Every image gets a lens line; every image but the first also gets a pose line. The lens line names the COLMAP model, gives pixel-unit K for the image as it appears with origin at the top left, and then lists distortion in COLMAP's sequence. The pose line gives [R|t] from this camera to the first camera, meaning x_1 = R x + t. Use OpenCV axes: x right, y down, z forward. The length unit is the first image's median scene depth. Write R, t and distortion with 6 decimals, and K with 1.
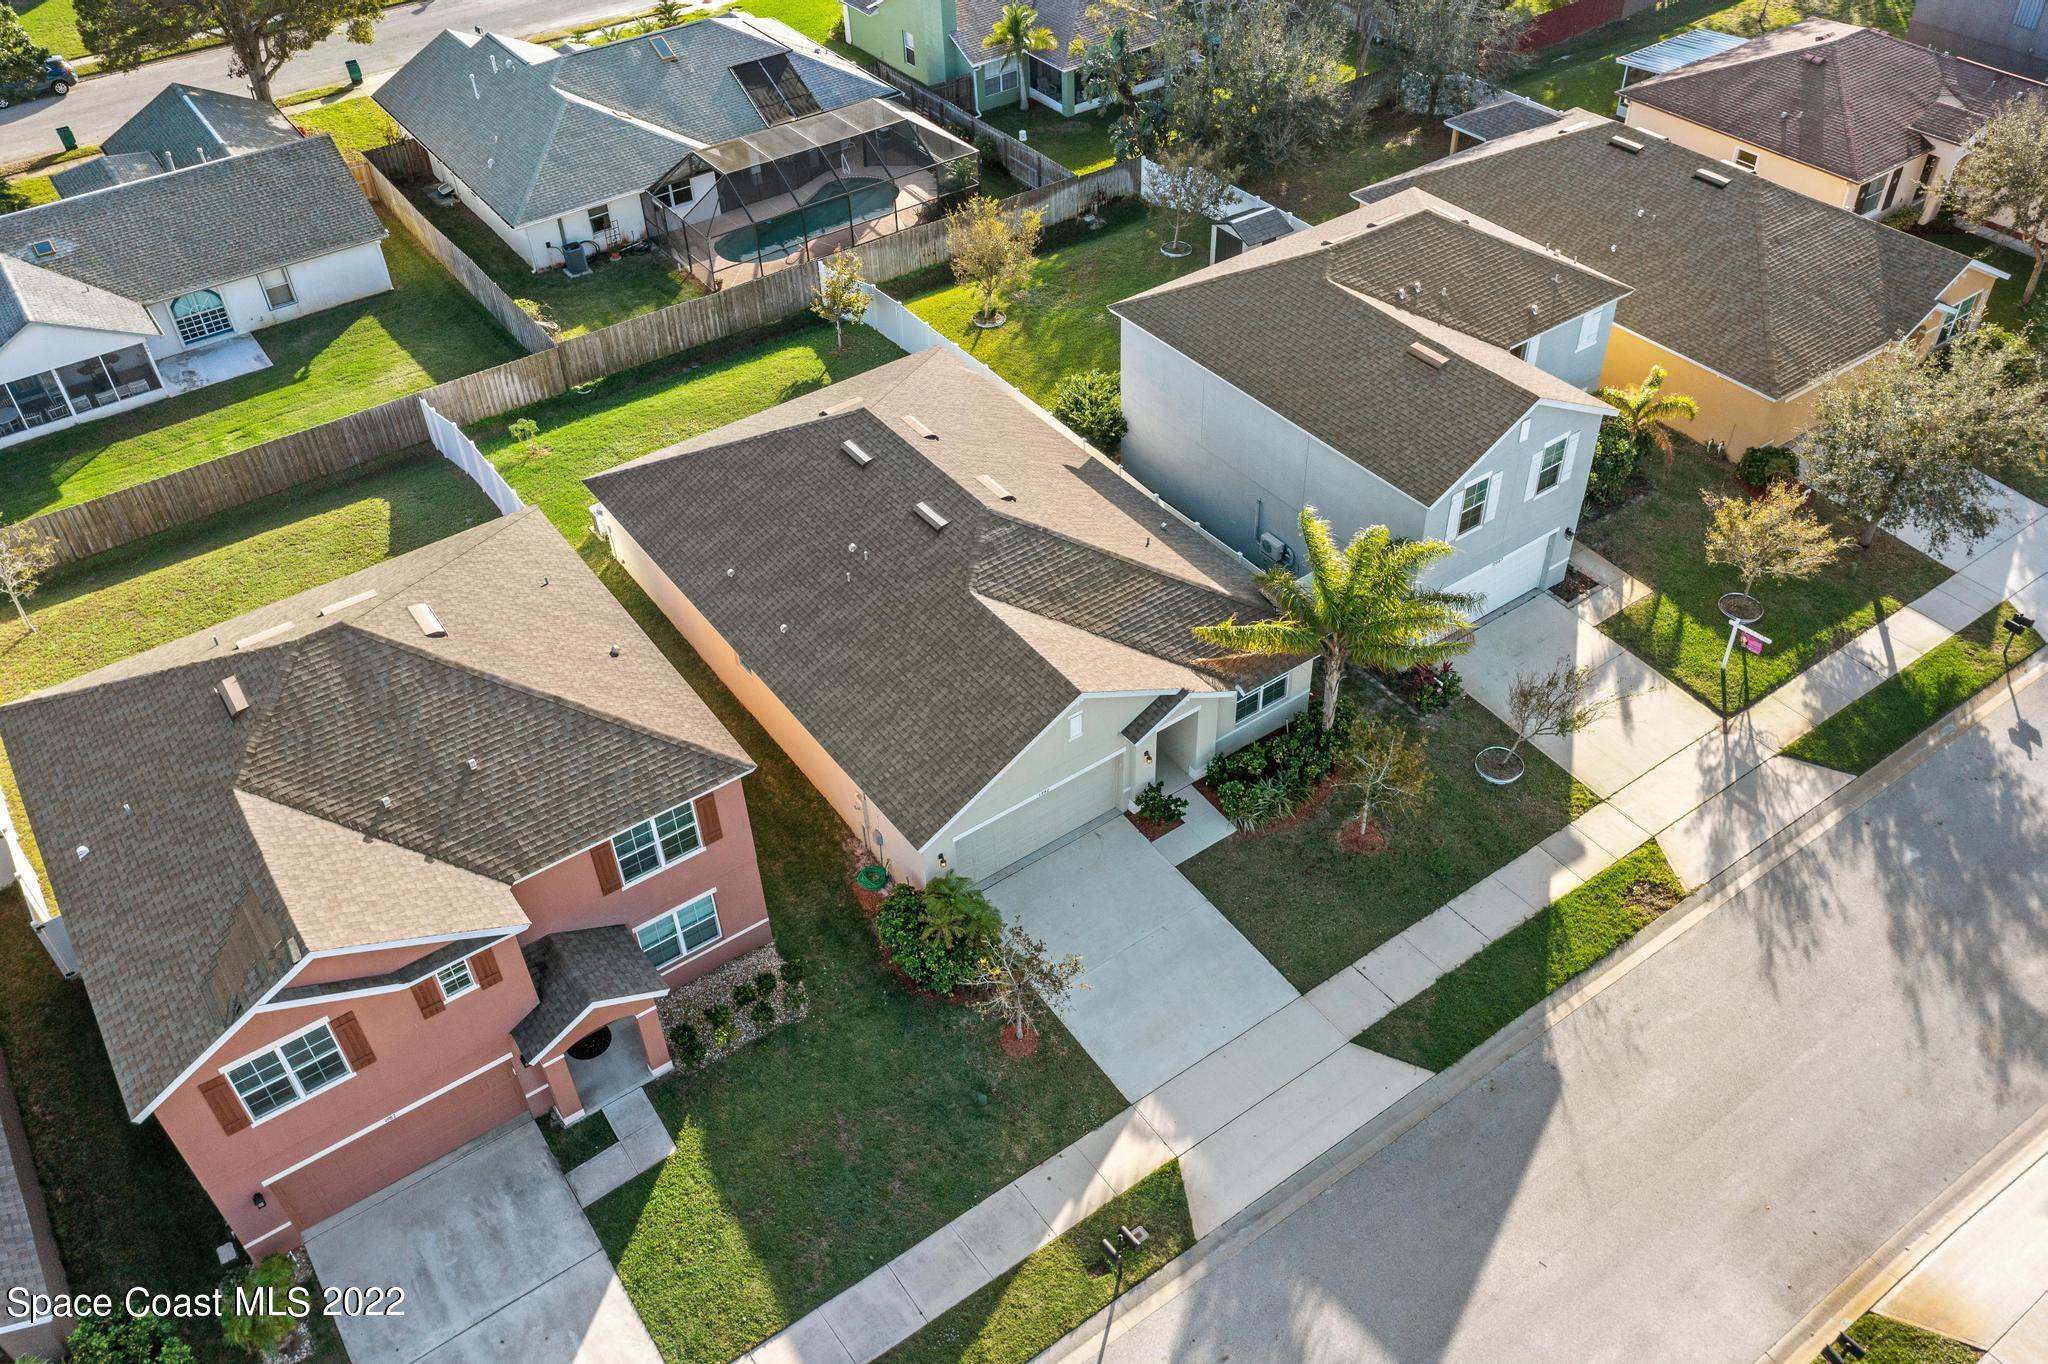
lens RADIAL K [[1657.3, 0, 1021.4], [0, 1657.3, 633.1], [0, 0, 1]] dist [0.001506, 0.001251]
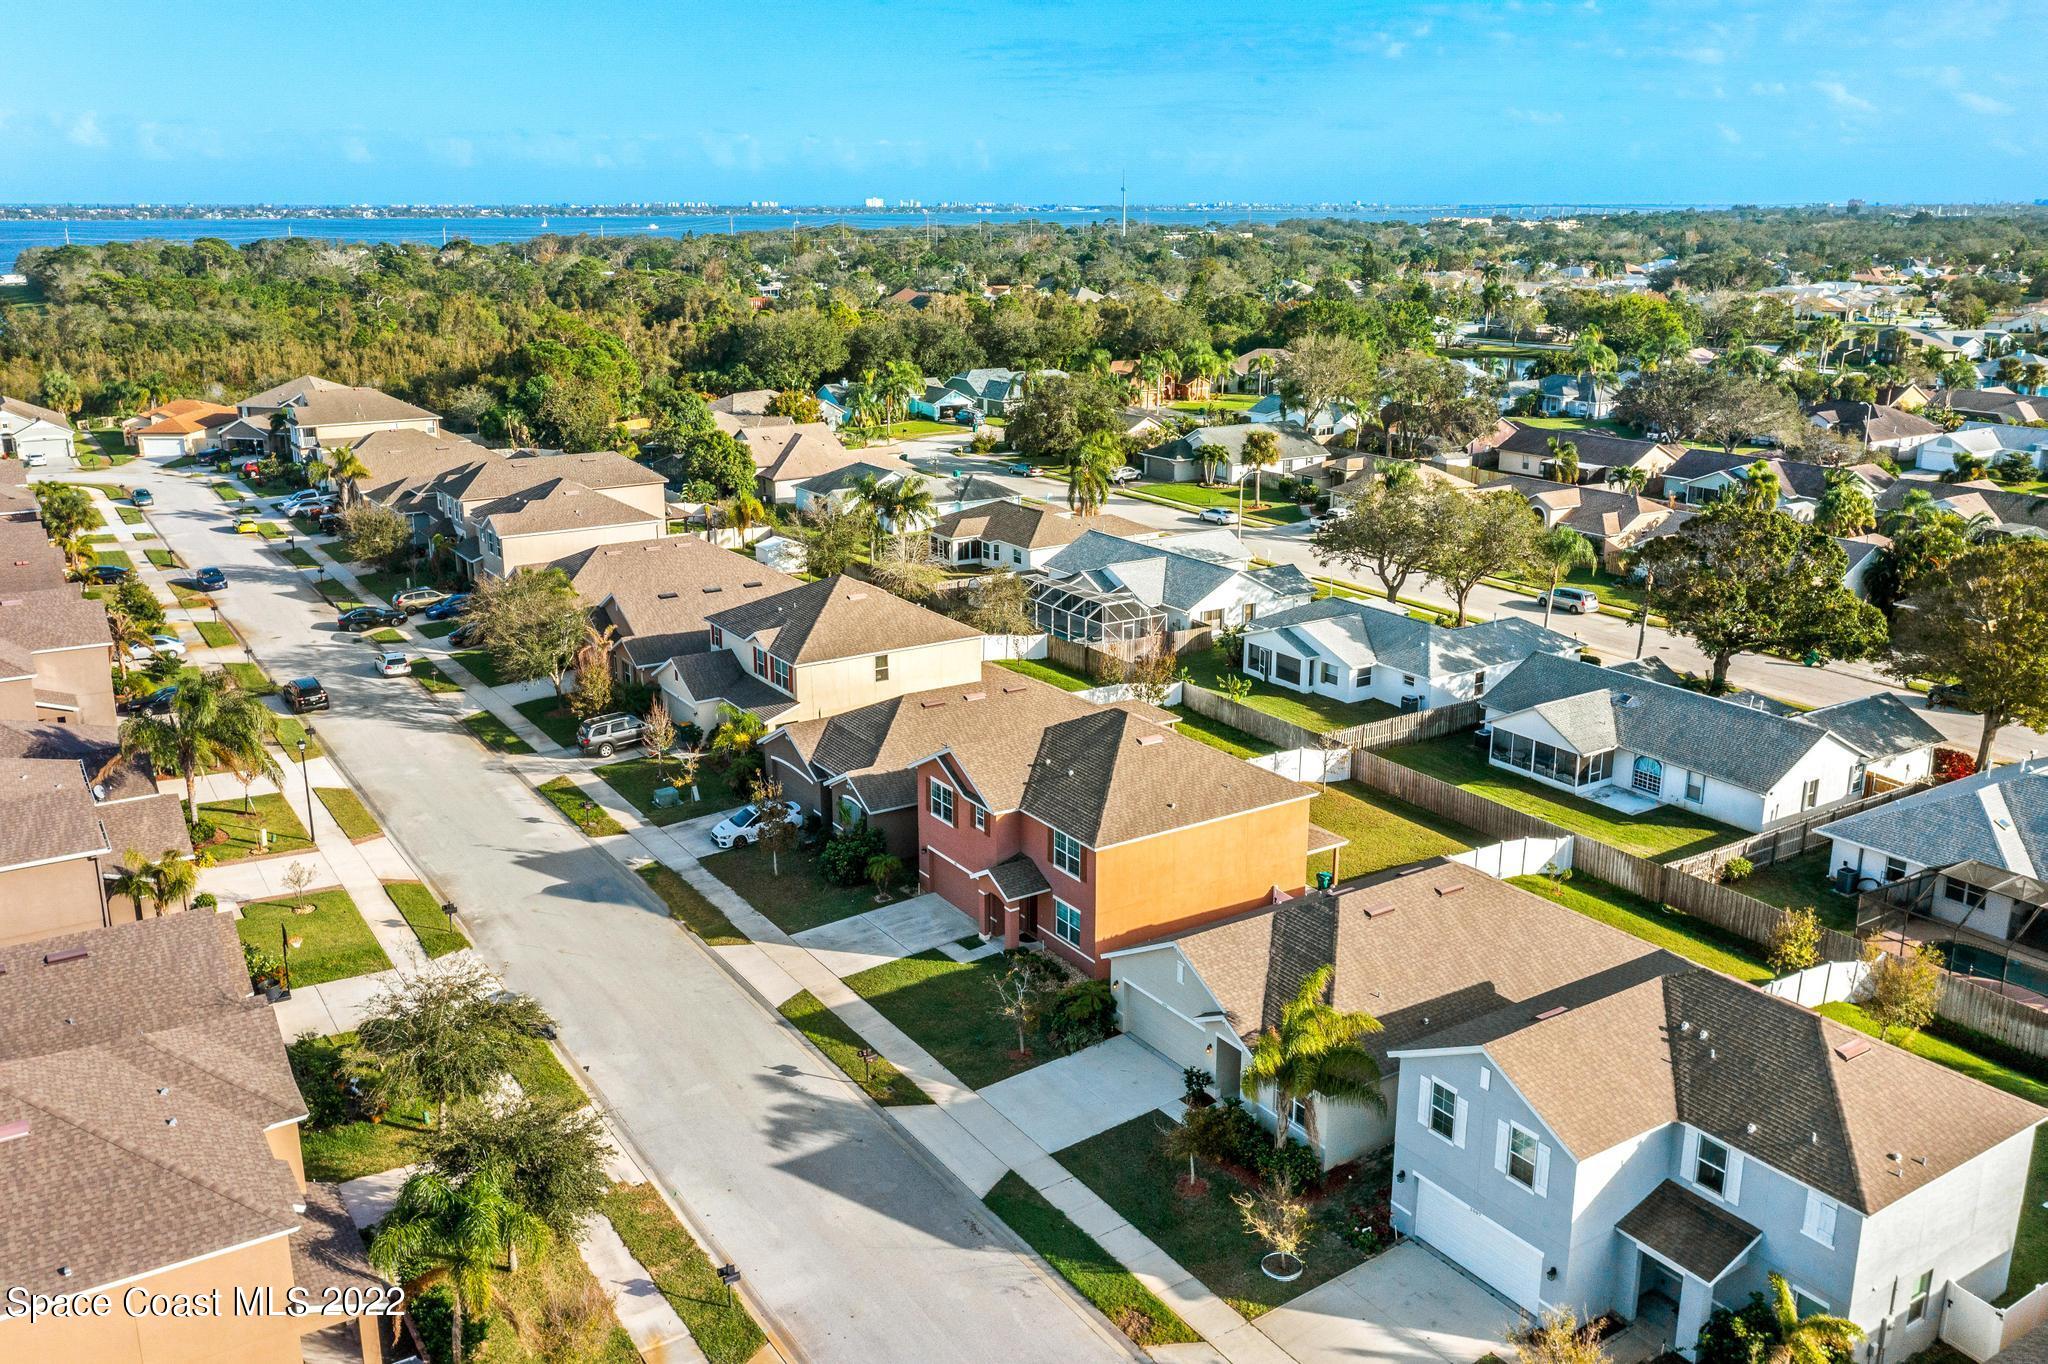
lens RADIAL K [[1672.3, 0, 1029.6], [0, 1672.3, 682.9], [0, 0, 1]] dist [-0.001255, 0.006698]
pose [[-0.039922, 0.305111, -0.951480, 1.337401], [-0.640372, 0.723163, 0.258765, -0.421575], [0.767027, 0.619631, 0.166514, 0.436502]]
